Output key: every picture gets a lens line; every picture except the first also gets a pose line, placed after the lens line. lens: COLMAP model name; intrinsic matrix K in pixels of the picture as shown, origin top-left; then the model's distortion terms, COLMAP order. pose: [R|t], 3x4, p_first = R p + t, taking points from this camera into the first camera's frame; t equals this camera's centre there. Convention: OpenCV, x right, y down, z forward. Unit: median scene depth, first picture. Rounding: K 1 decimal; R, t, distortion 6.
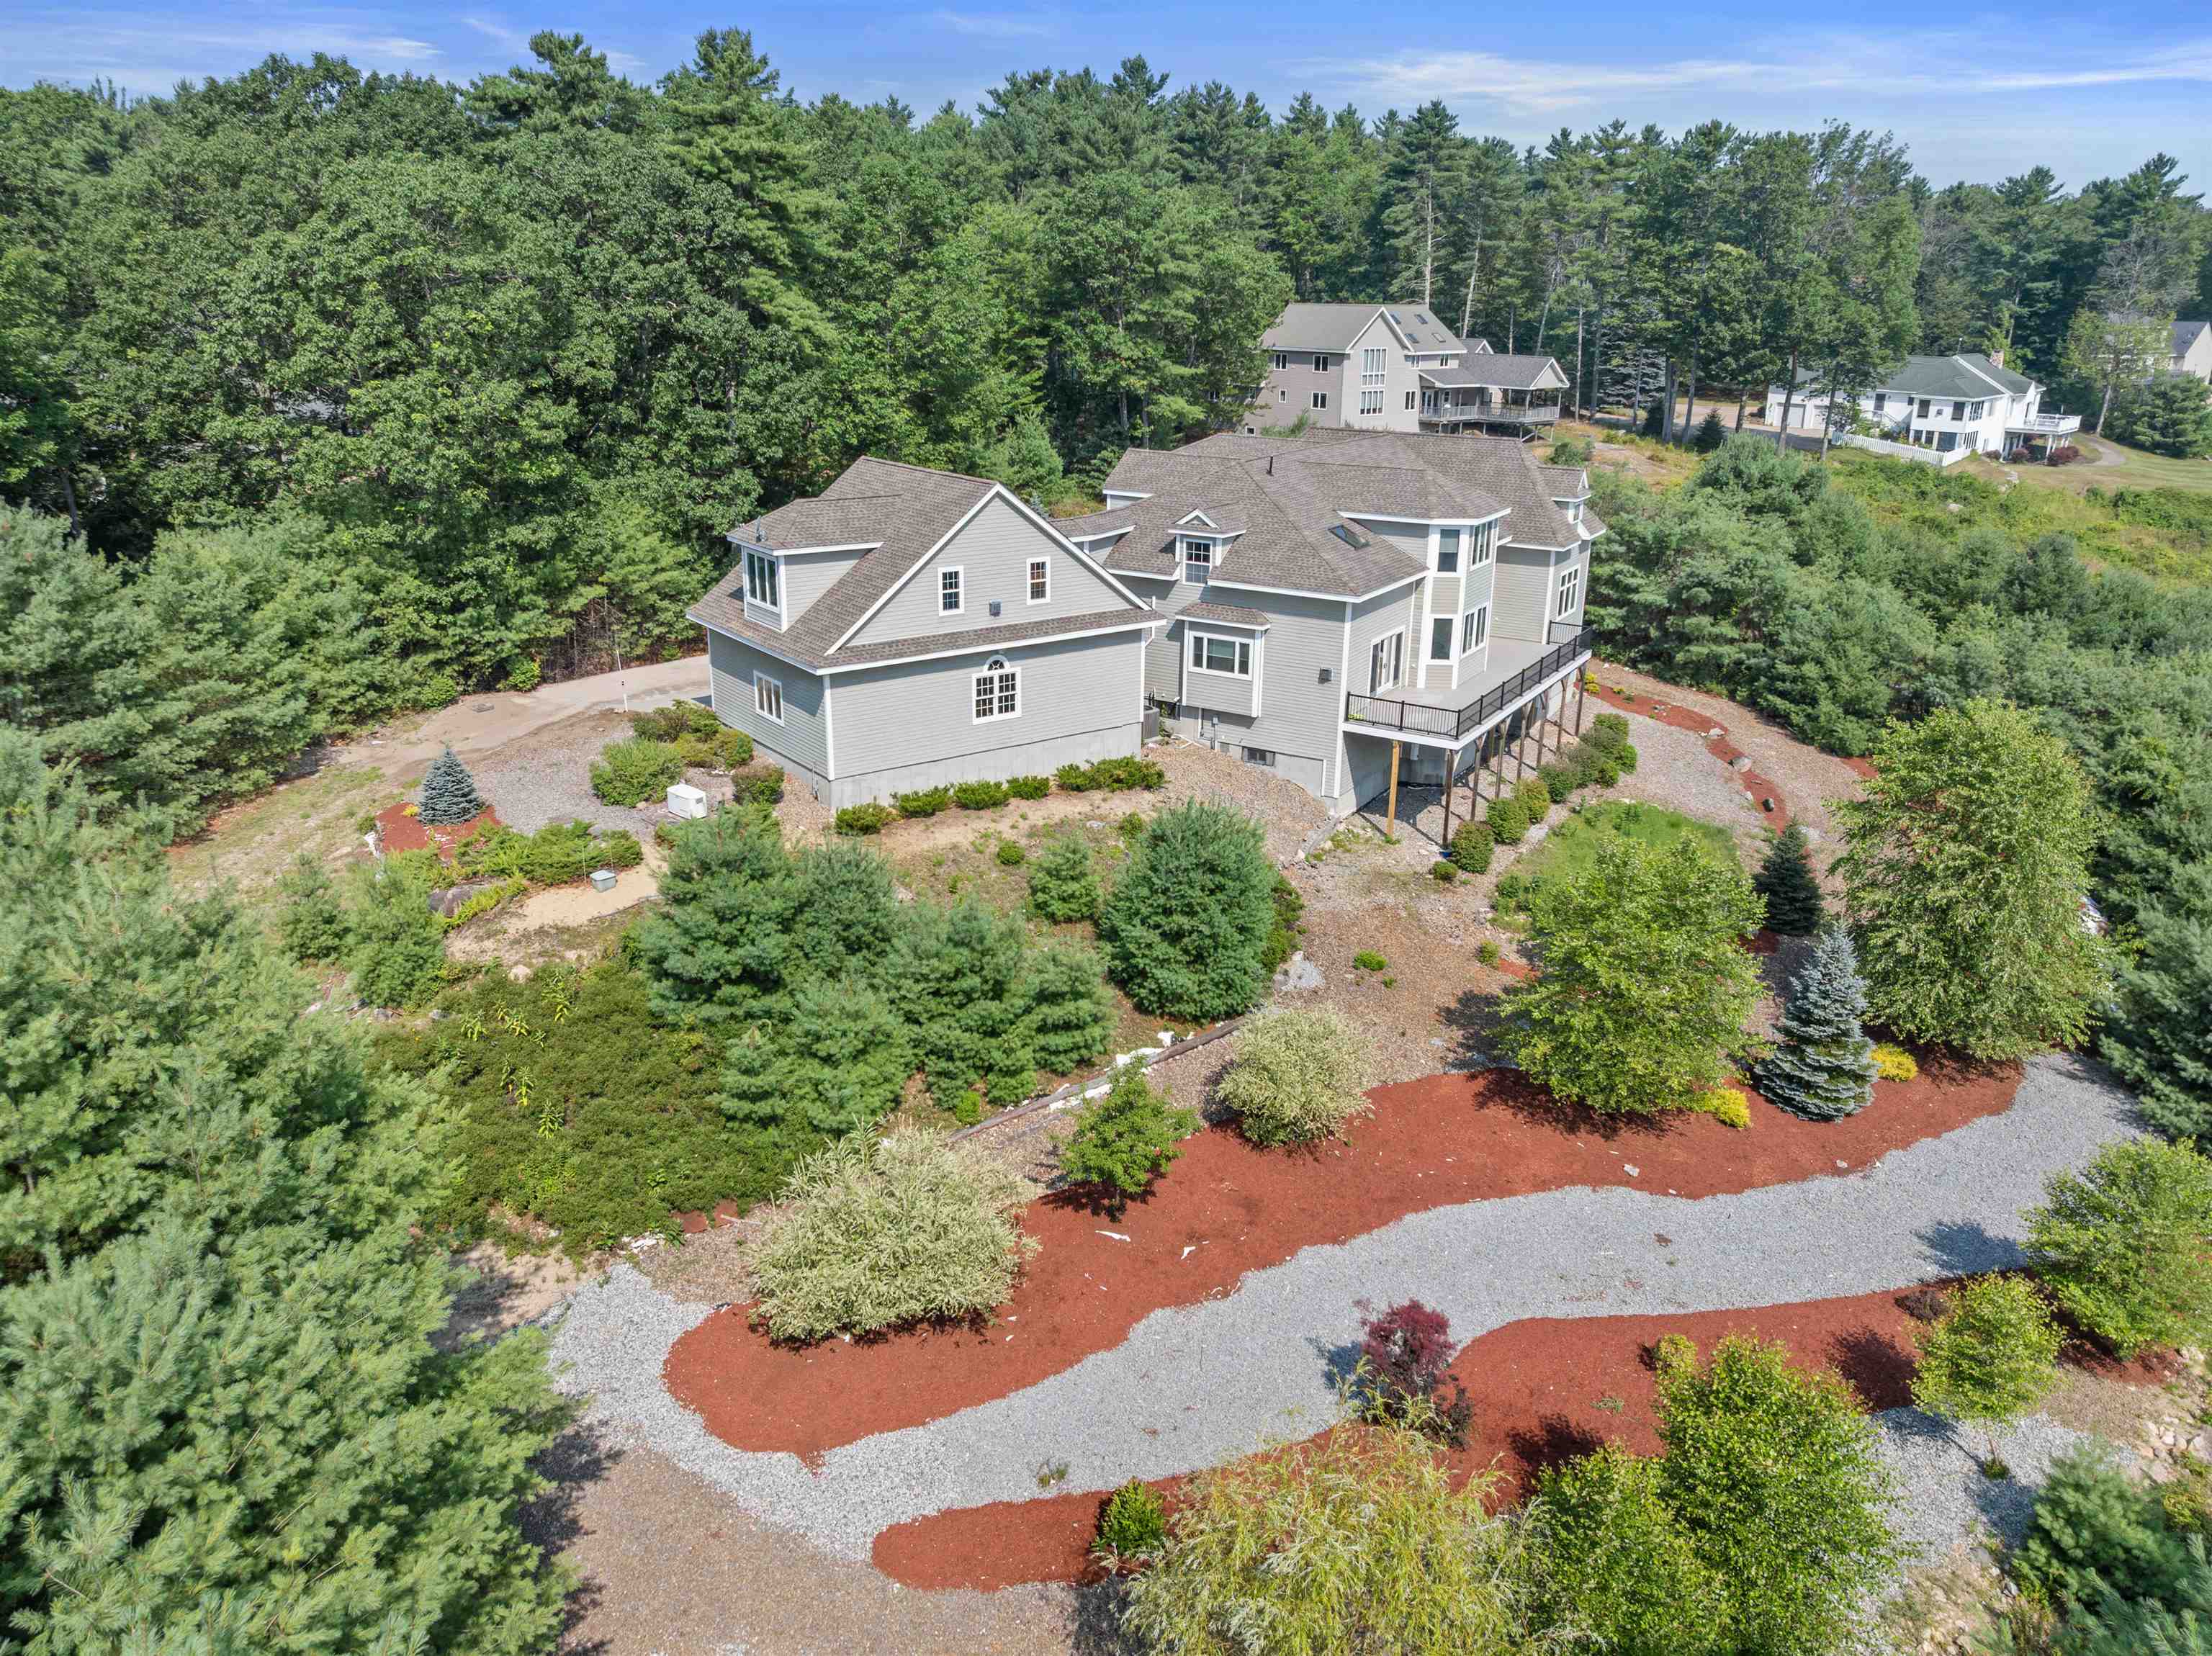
lens RADIAL K [[1536.9, 0, 1106.0], [0, 1536.9, 828.0], [0, 0, 1]] dist [-0.016945, 0.001139]
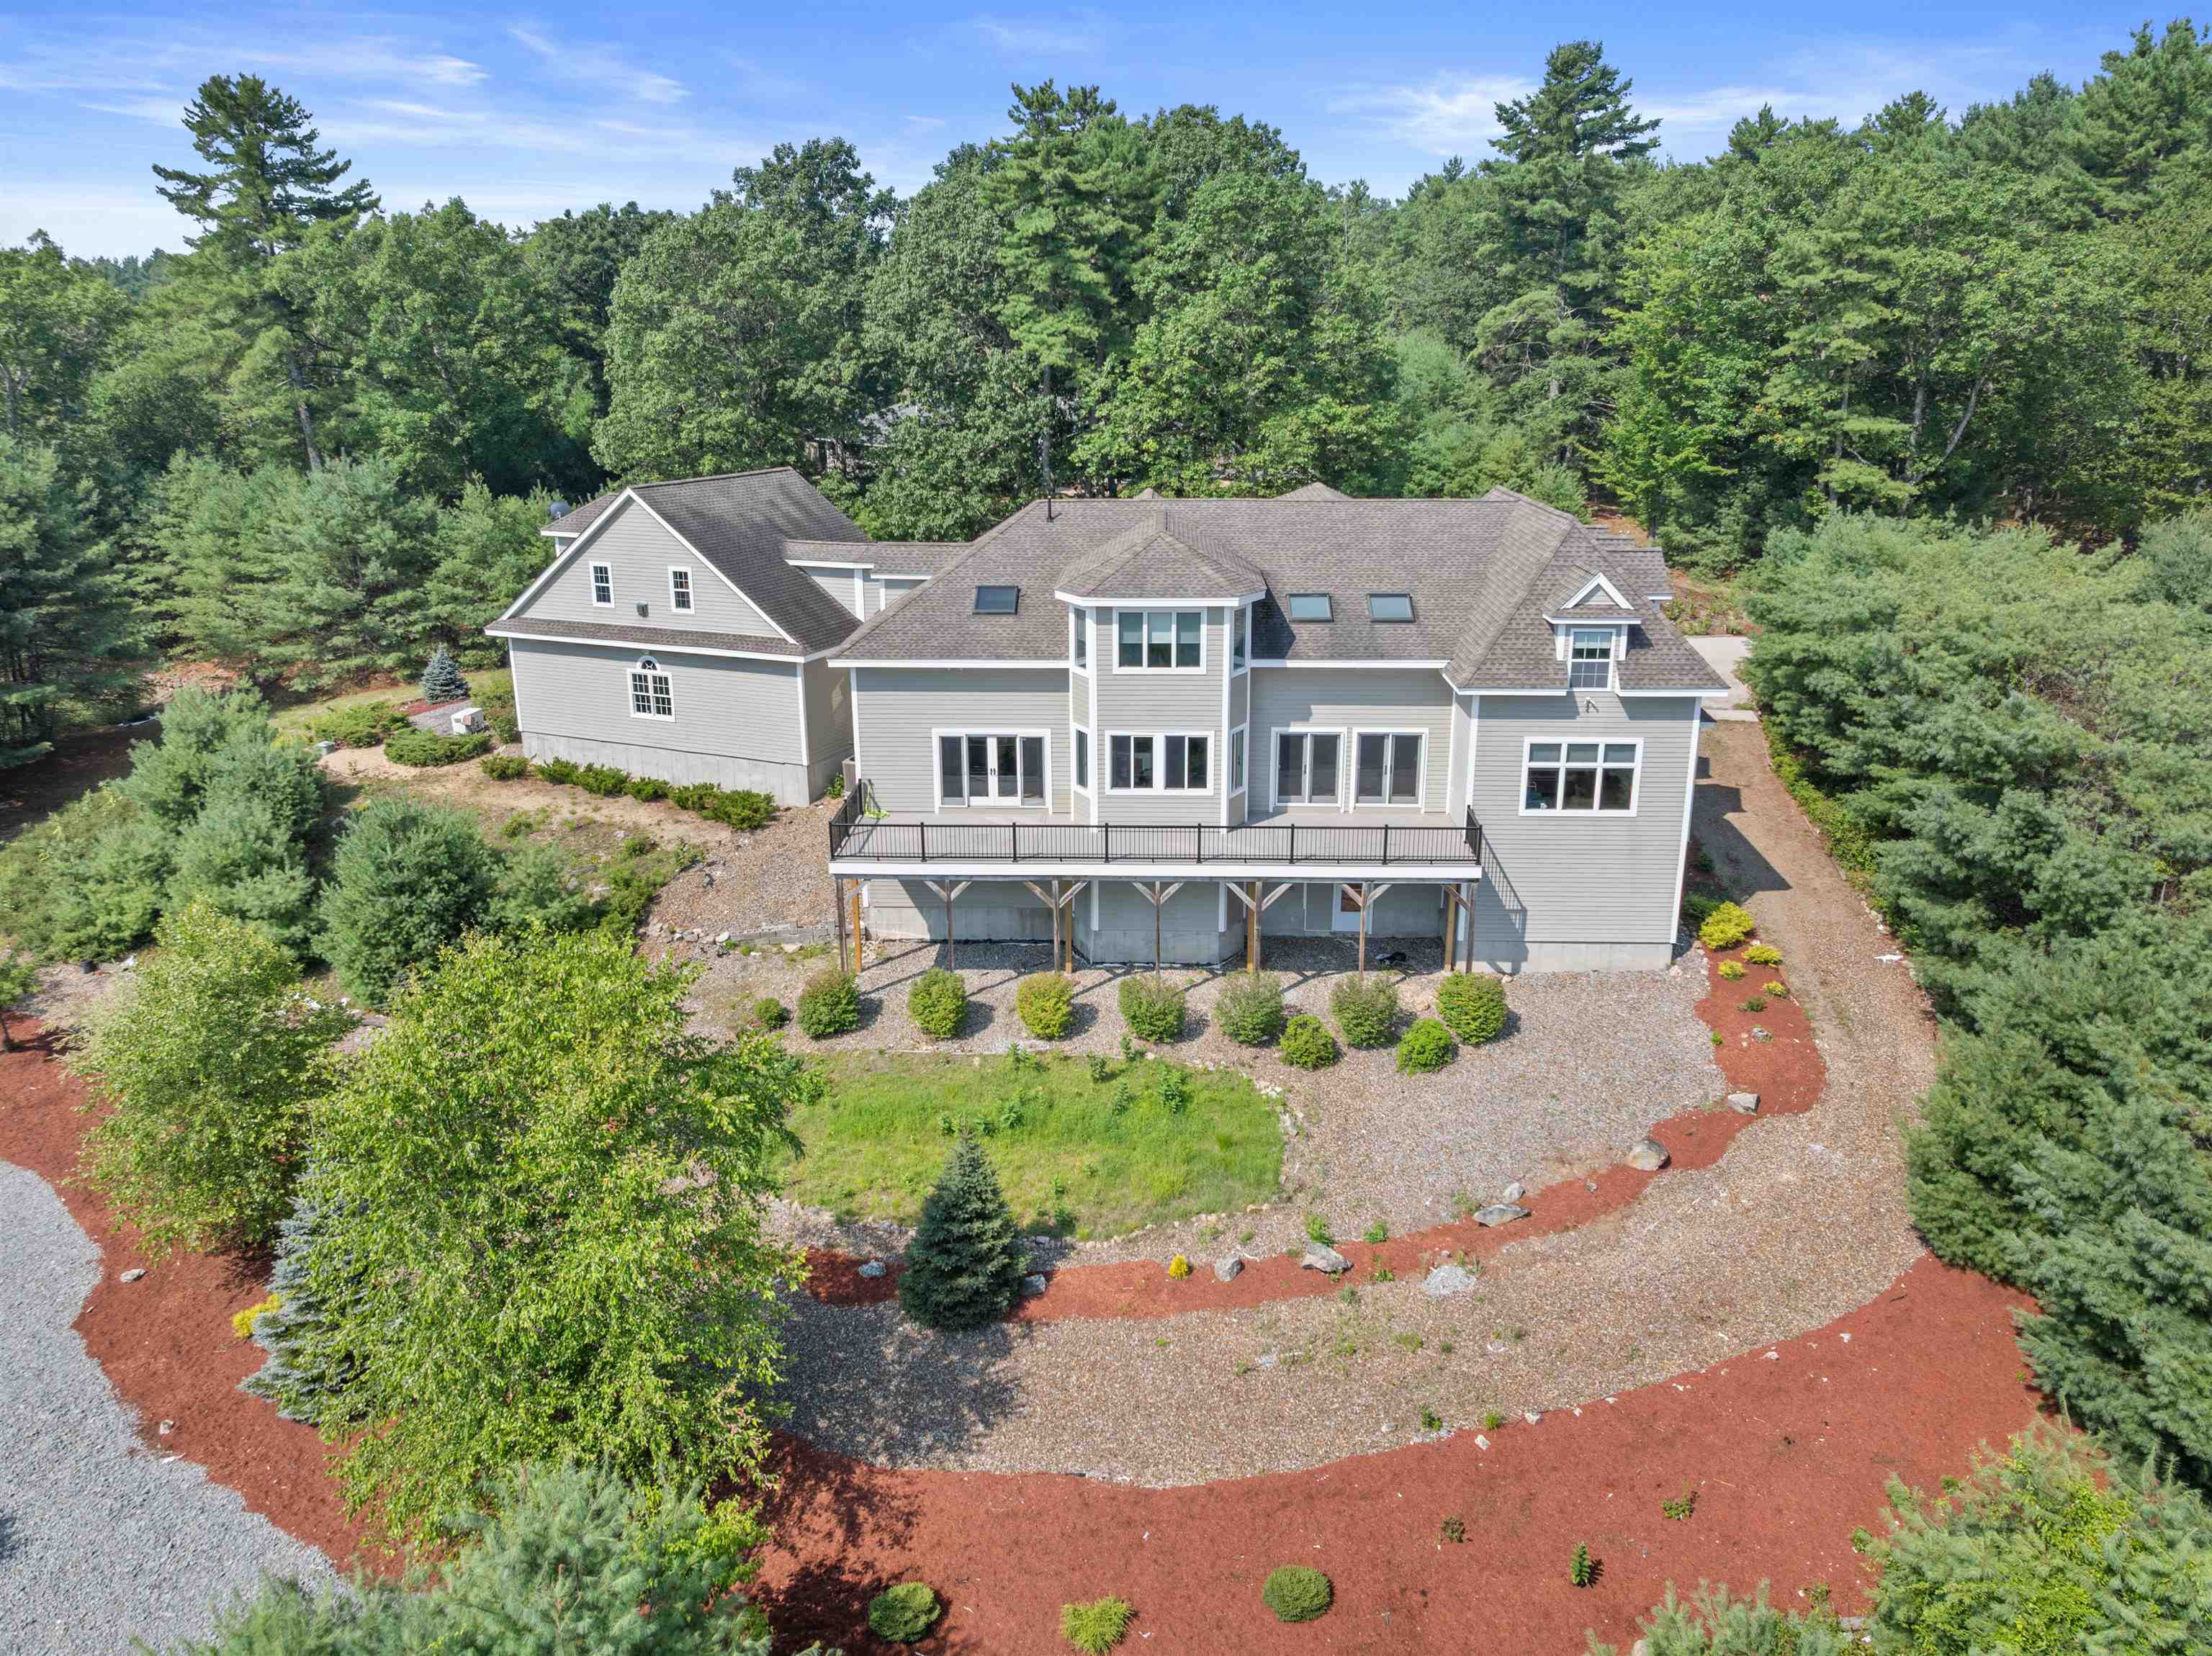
lens RADIAL K [[1536.9, 0, 1106.0], [0, 1536.9, 828.0], [0, 0, 1]] dist [-0.016945, 0.001139]
pose [[0.490264, 0.242994, -0.837016, 0.898163], [-0.279345, 0.953496, 0.113189, -0.189829], [0.825595, 0.178324, 0.535344, 0.673881]]
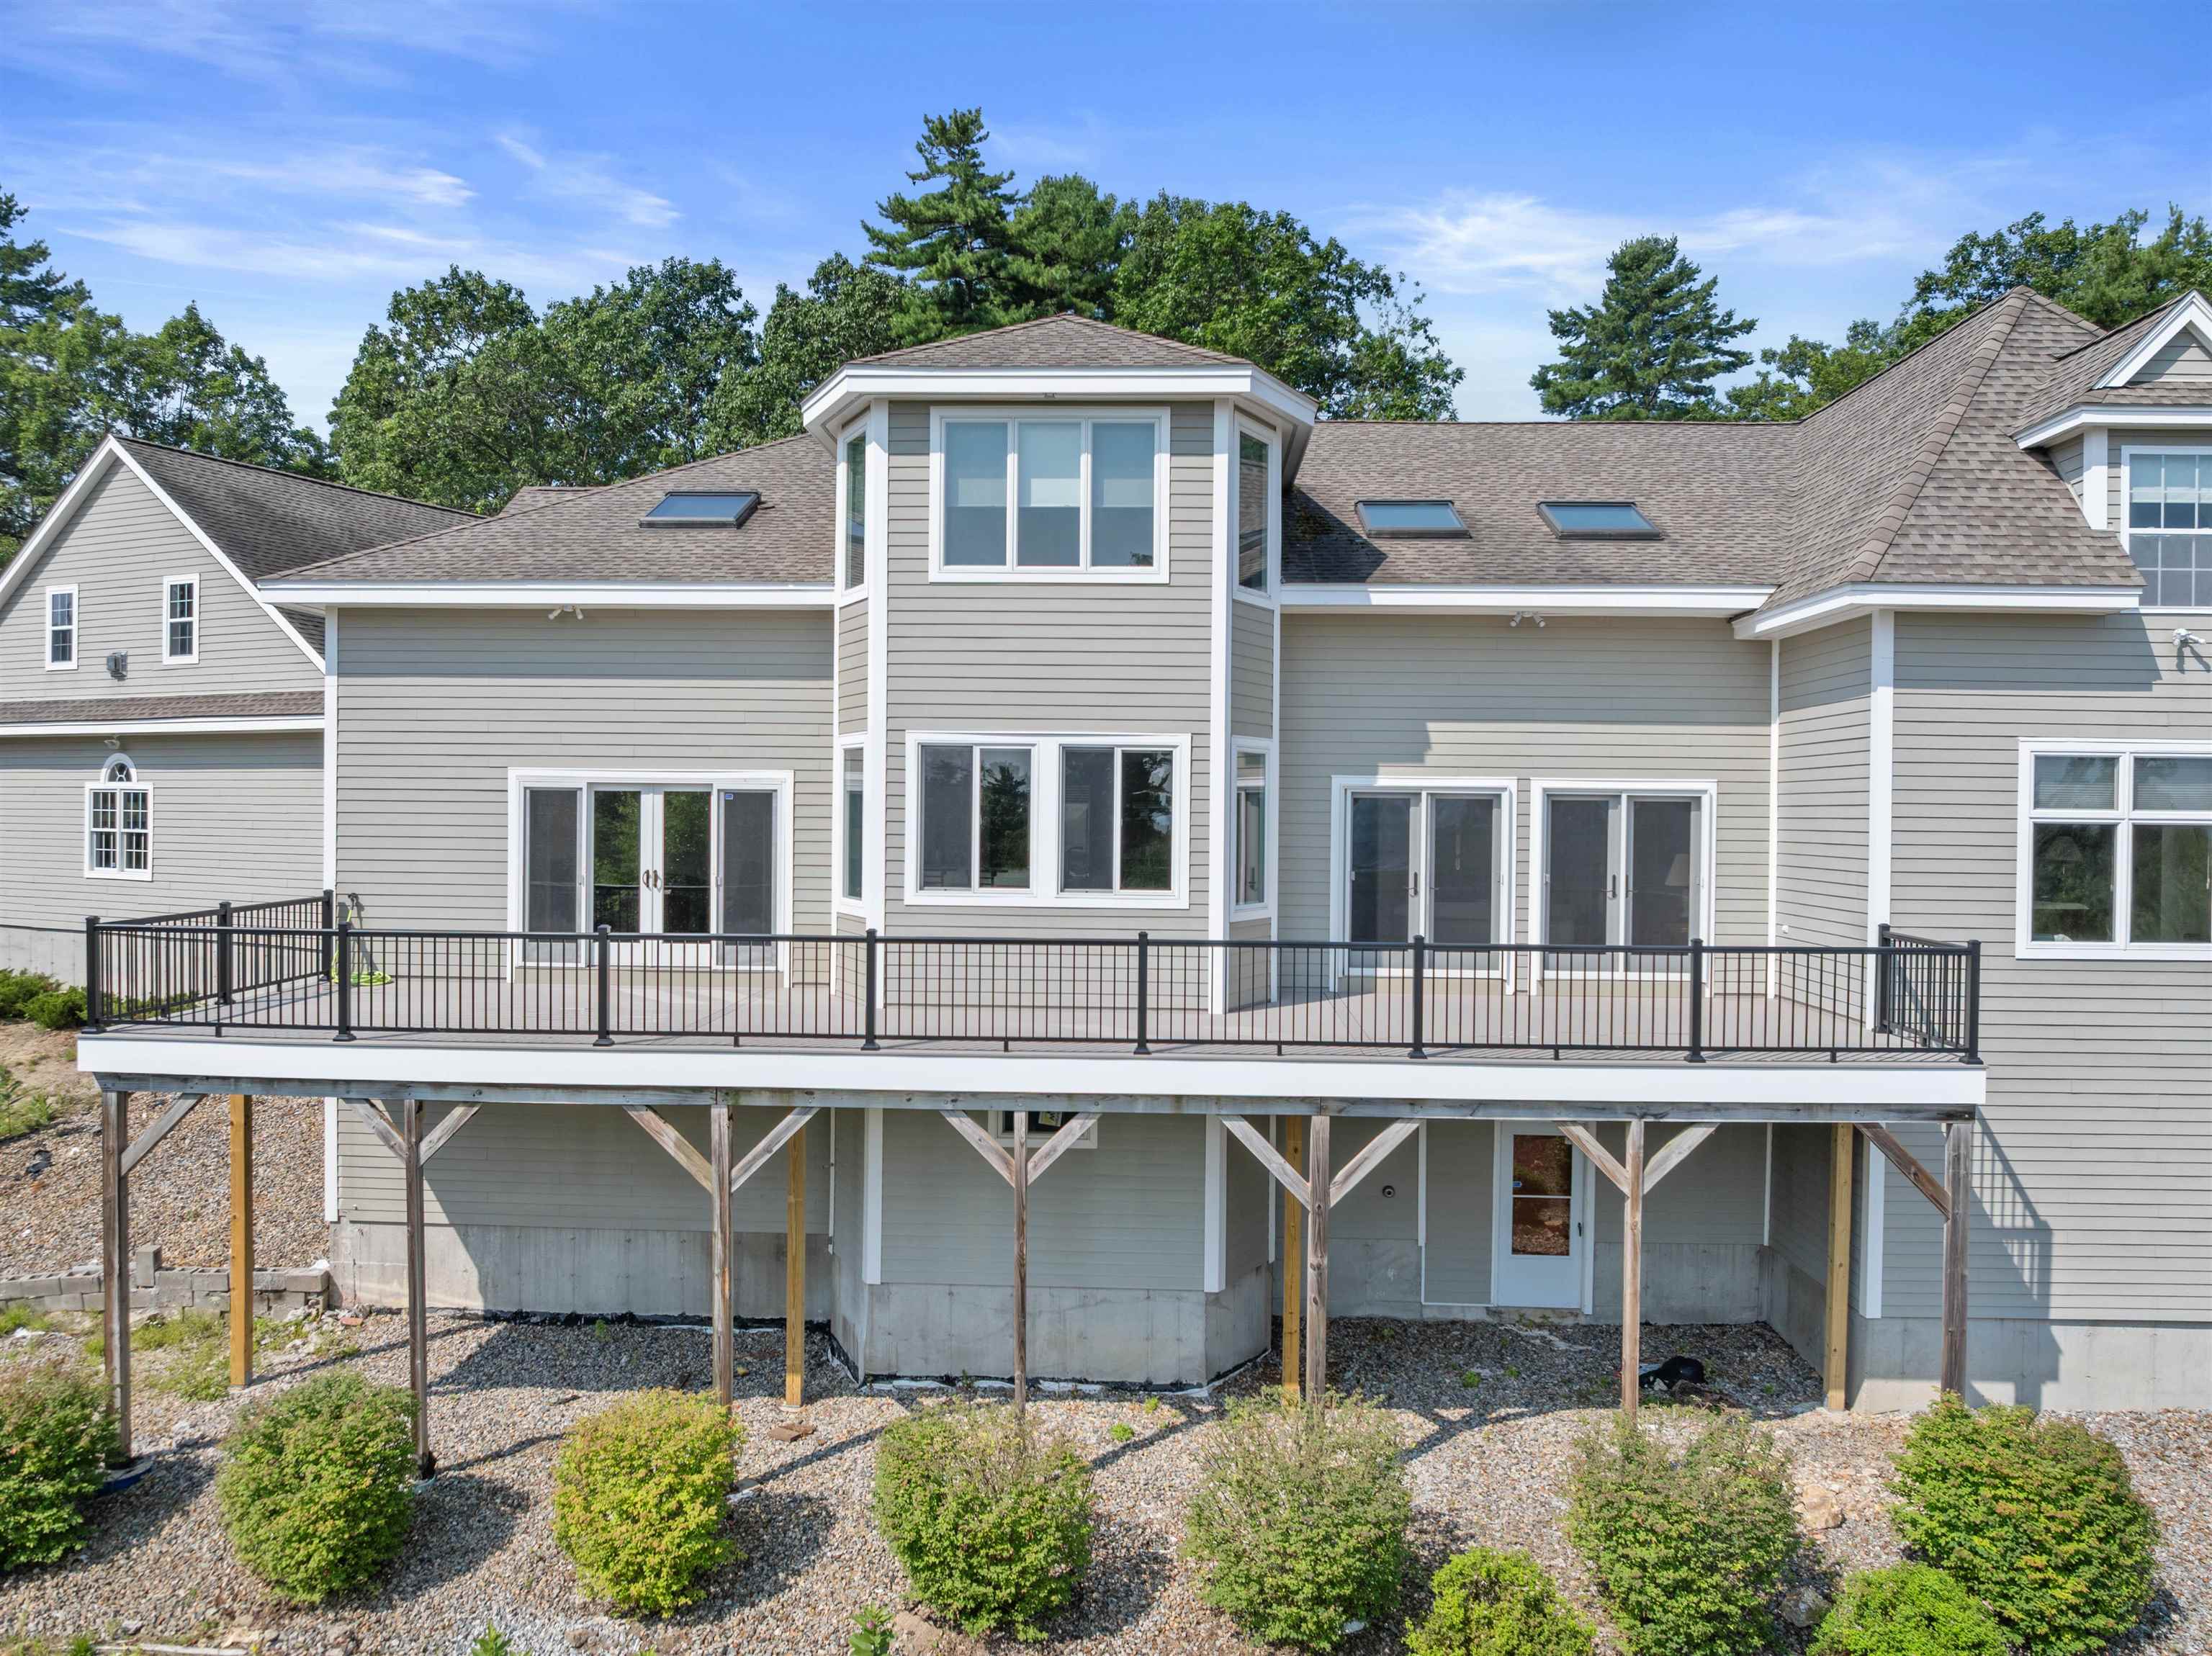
lens RADIAL K [[1556.4, 0, 1108.4], [0, 1556.4, 818.9], [0, 0, 1]] dist [-0.040654, 0.008625]
pose [[0.488380, -0.001324, -0.872630, 0.527143], [-0.293394, 0.941534, -0.165631, -0.096408], [0.821830, 0.336915, 0.459438, 0.973004]]
